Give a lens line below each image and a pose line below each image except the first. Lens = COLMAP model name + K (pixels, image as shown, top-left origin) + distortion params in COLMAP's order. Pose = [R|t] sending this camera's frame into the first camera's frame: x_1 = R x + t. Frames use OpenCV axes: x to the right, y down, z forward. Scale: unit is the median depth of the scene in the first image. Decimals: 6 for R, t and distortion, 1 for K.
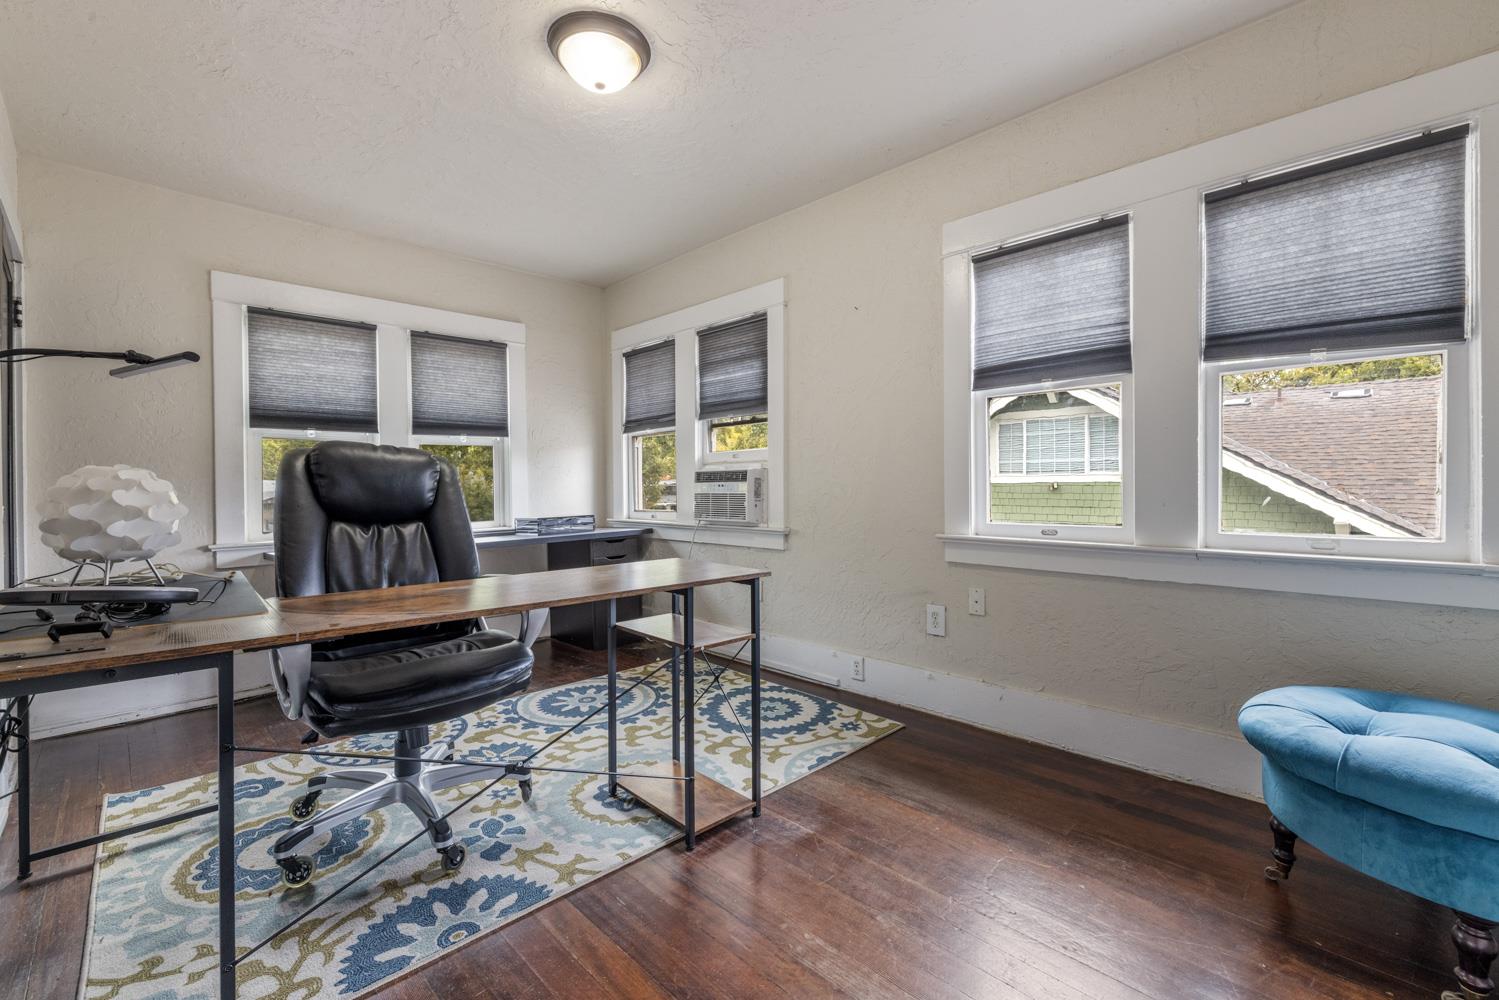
lens RADIAL K [[634.1, 0, 749.4], [0, 634.1, 489.0], [0, 0, 1]] dist [0.001381, -0.000004]
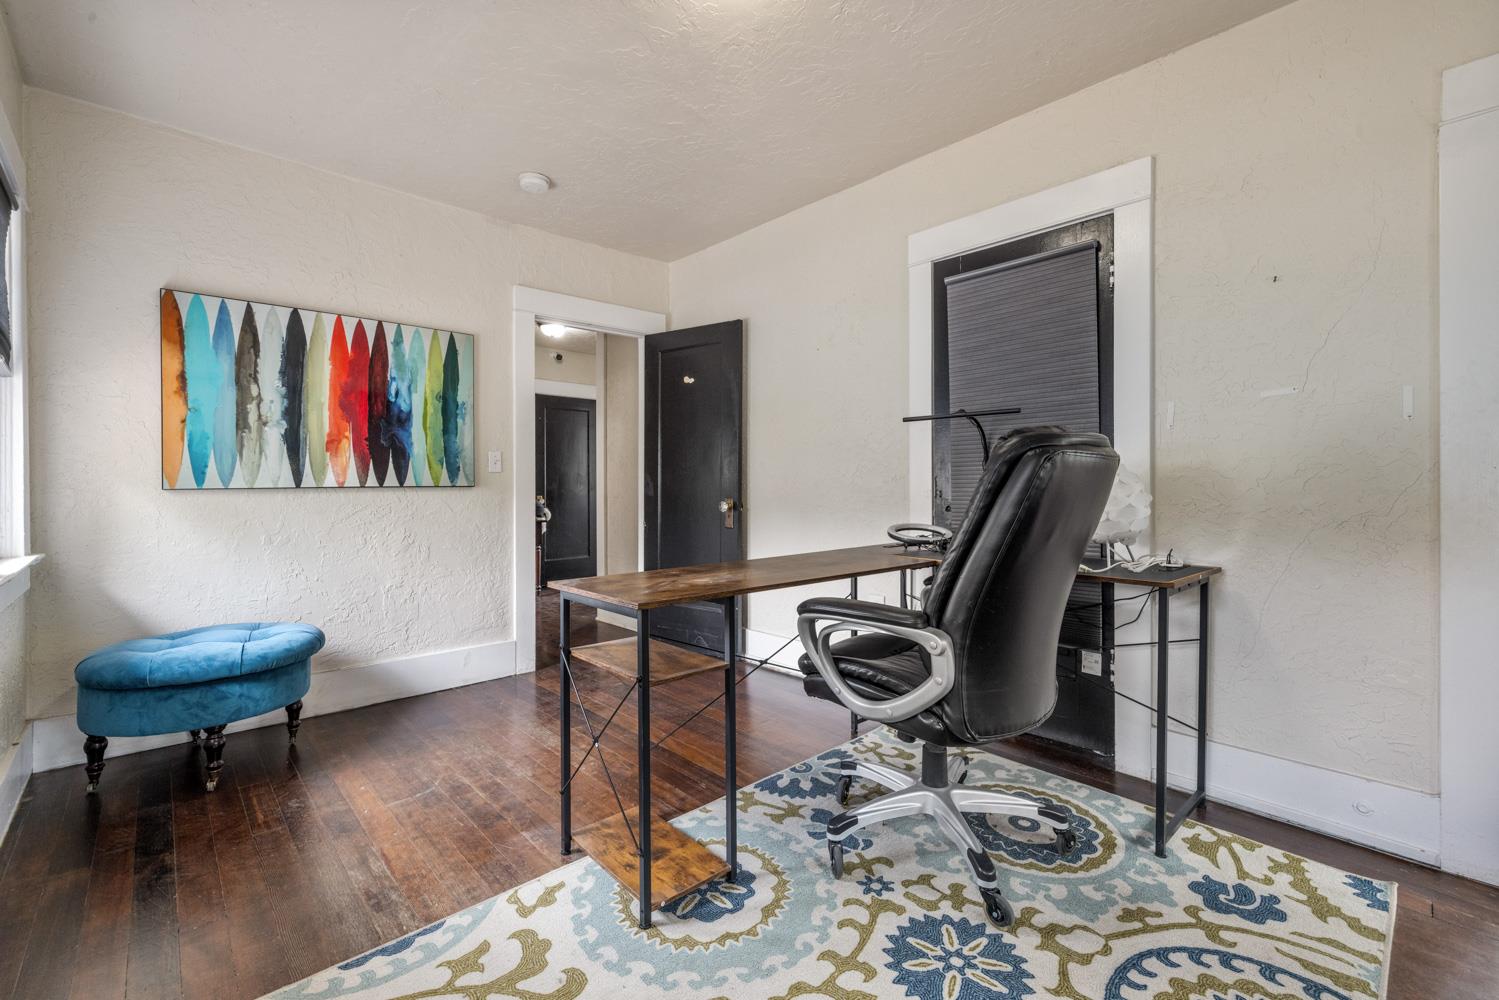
lens RADIAL K [[634.1, 0, 749.4], [0, 634.1, 489.0], [0, 0, 1]] dist [0.001381, -0.000004]
pose [[-0.999325, 0.010062, 0.035326, -0.302002], [0.010161, 0.999945, 0.002602, -0.003139], [-0.035298, 0.002959, -0.999372, 1.999859]]
